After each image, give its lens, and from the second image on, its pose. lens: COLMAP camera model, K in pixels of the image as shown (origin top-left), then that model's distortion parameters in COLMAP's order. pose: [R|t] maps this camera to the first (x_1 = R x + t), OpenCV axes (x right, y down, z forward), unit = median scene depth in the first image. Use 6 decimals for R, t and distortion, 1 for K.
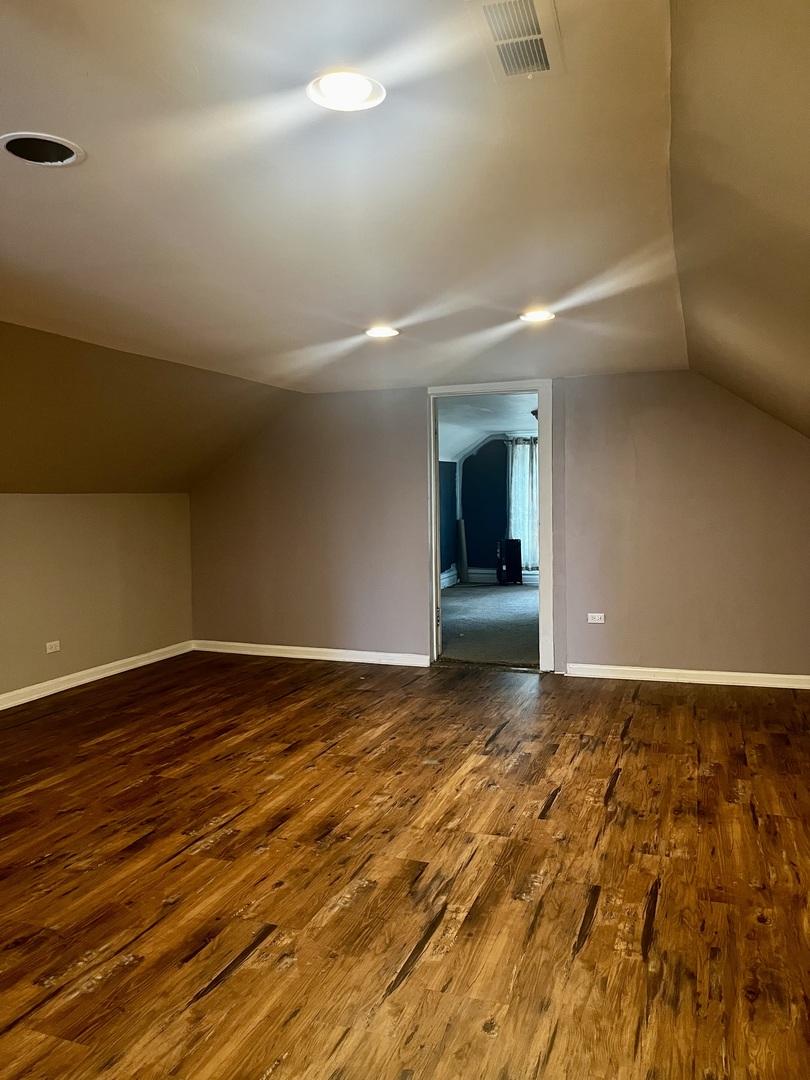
lens RADIAL K [[820.9, 0, 408.6], [0, 820.9, 527.4], [0, 0, 1]] dist [0.031983, -0.033881]
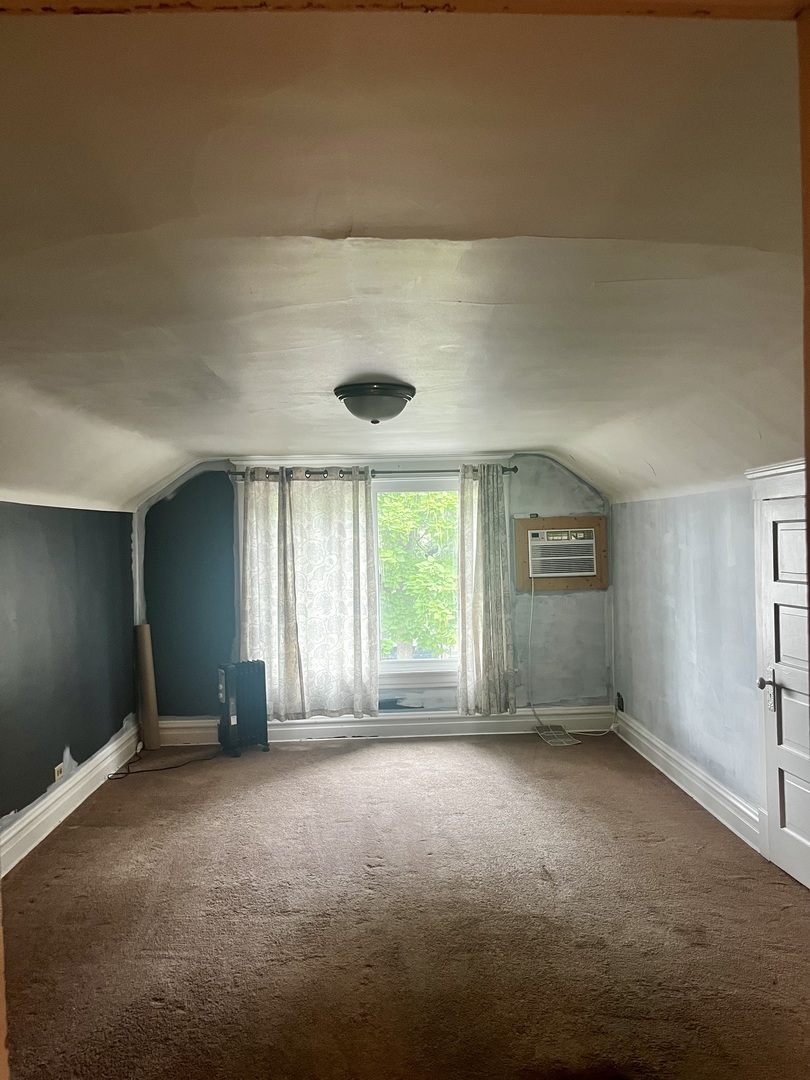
lens RADIAL K [[820.9, 0, 413.6], [0, 820.9, 547.7], [0, 0, 1]] dist [0.031983, -0.033881]
pose [[0.922300, -0.008134, 0.386389, 0.064688], [0.020860, 0.999369, -0.028755, -0.120546], [-0.385911, 0.034581, 0.921887, 1.405453]]
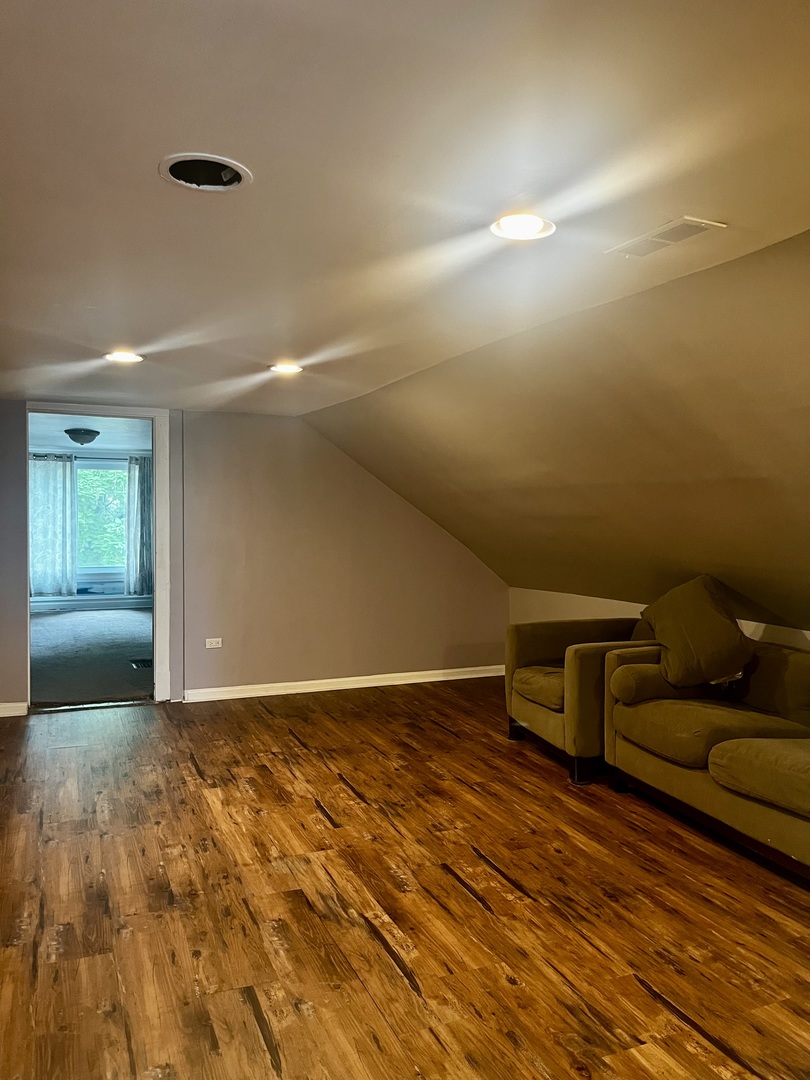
lens RADIAL K [[820.9, 0, 393.9], [0, 820.9, 544.7], [0, 0, 1]] dist [0.031983, -0.033881]
pose [[0.741452, -0.004222, 0.670993, -0.463578], [0.002065, 0.999990, 0.004009, -0.028346], [-0.671003, -0.001587, 0.741453, 0.111070]]
